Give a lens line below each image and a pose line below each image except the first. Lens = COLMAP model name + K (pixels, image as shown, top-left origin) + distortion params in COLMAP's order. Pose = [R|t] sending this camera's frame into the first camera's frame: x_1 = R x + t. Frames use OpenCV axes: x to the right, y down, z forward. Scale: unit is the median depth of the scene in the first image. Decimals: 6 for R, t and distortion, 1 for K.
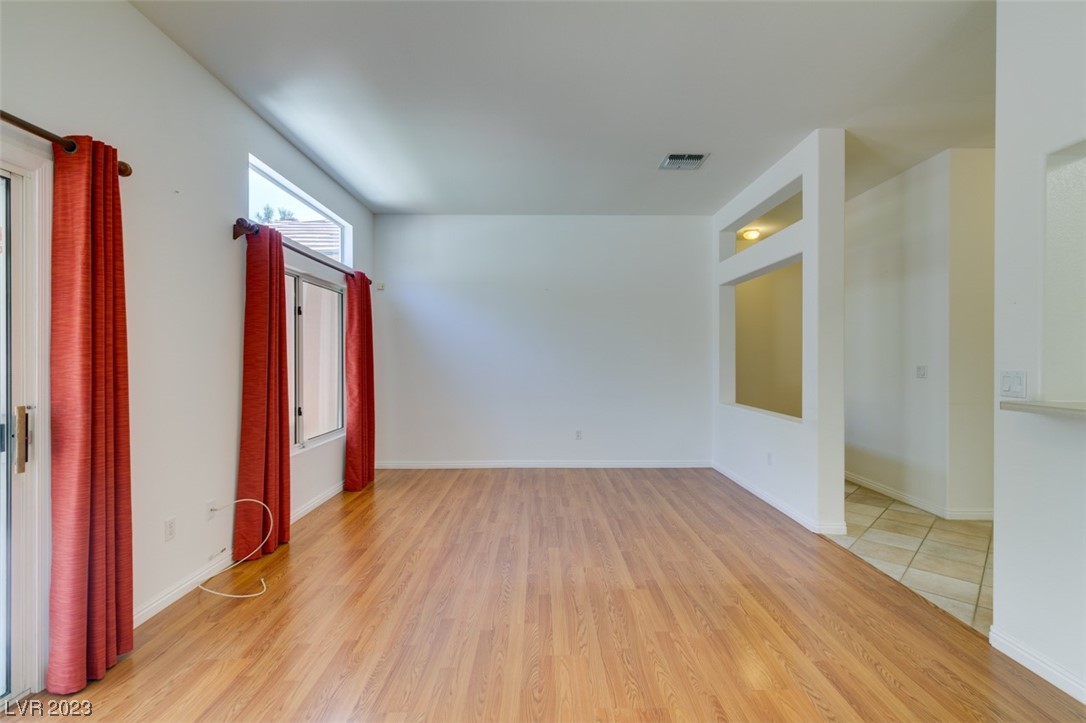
lens RADIAL K [[485.8, 0, 544.3], [0, 485.8, 360.2], [0, 0, 1]] dist [0.001408, -0.000237]
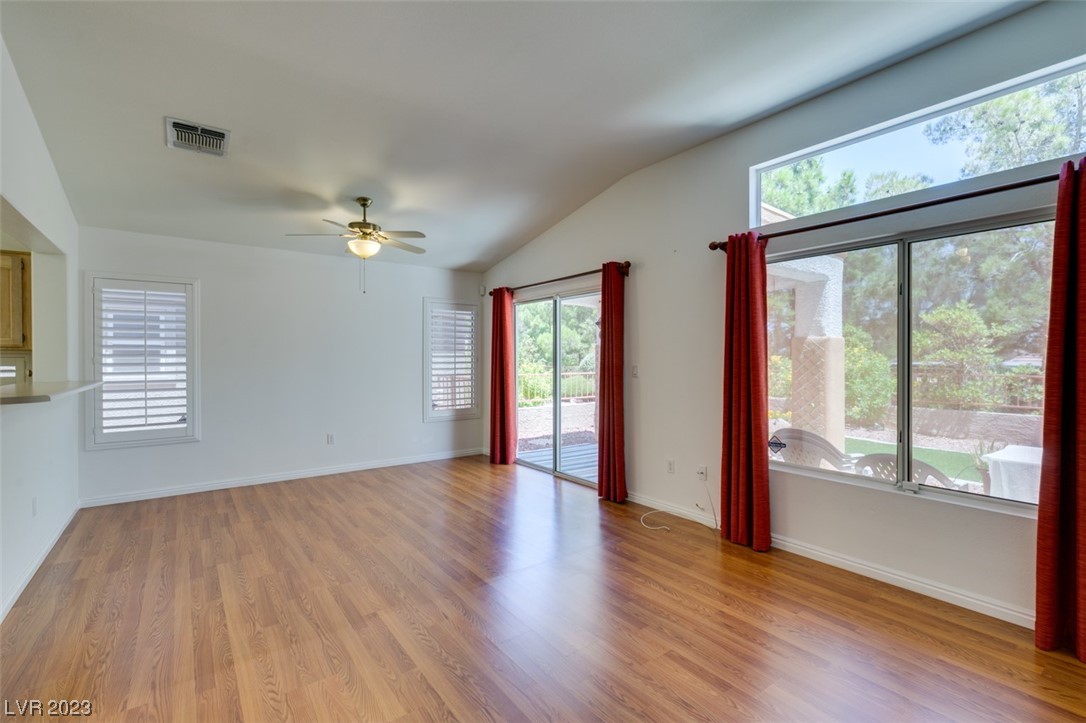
lens RADIAL K [[485.8, 0, 544.3], [0, 485.8, 360.2], [0, 0, 1]] dist [0.001408, -0.000237]
pose [[-0.806180, 0.001327, -0.591669, 0.421405], [-0.002339, 0.999983, 0.005429, -0.005298], [0.591666, 0.005761, -0.806163, 1.706552]]
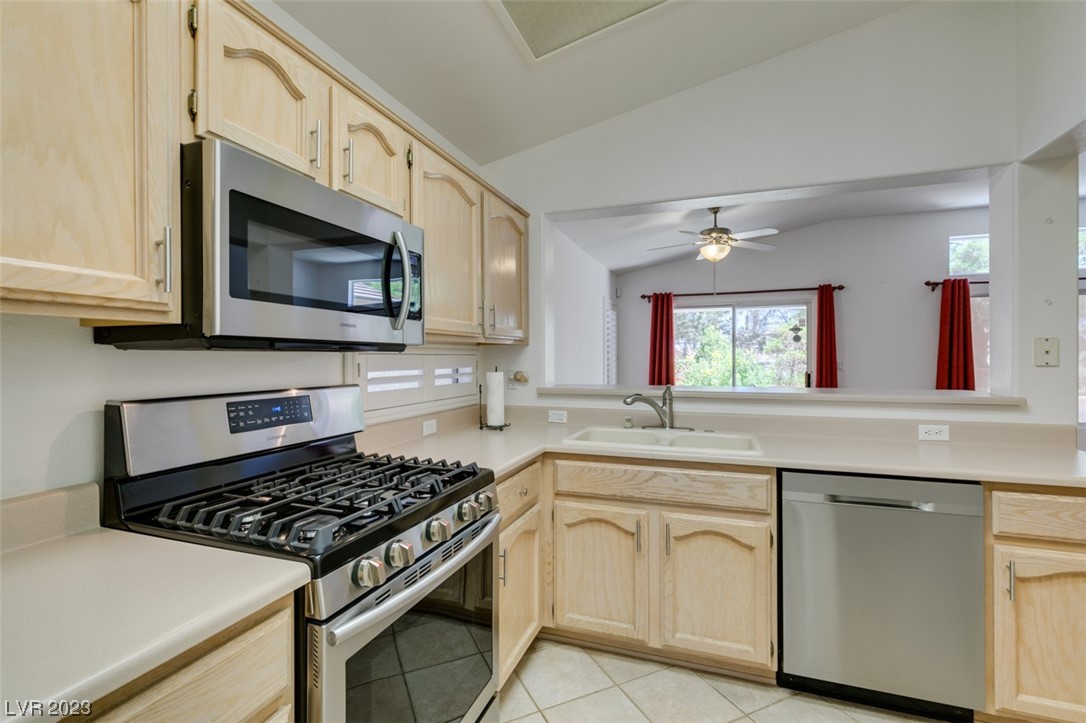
lens RADIAL K [[485.8, 0, 544.3], [0, 485.8, 360.2], [0, 0, 1]] dist [0.001408, -0.000237]
pose [[-0.346723, 0.006831, -0.937943, 1.593757], [-0.000587, 0.999972, 0.007499, -0.003540], [0.937968, 0.003151, -0.346709, 0.272712]]
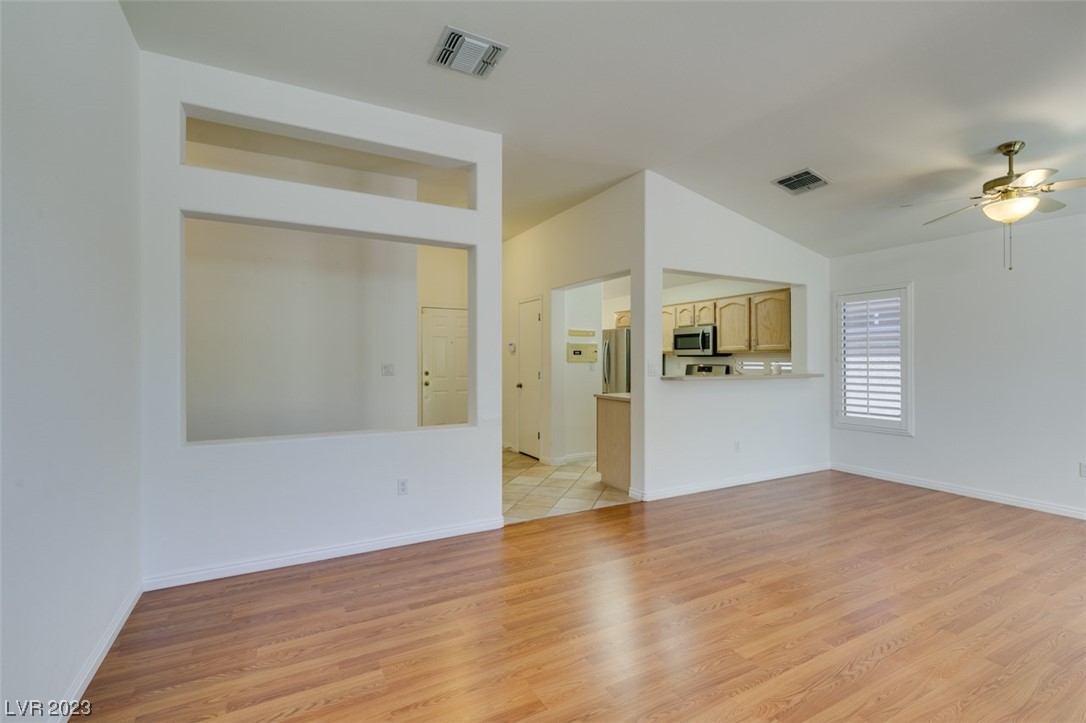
lens RADIAL K [[487.8, 0, 539.2], [0, 487.8, 358.3], [0, 0, 1]] dist [0.000111, -0.000171]
pose [[-0.464266, -0.000658, 0.885696, -0.460802], [0.002872, 0.999993, 0.002248, -0.004008], [-0.885691, 0.003587, -0.464261, 1.660428]]
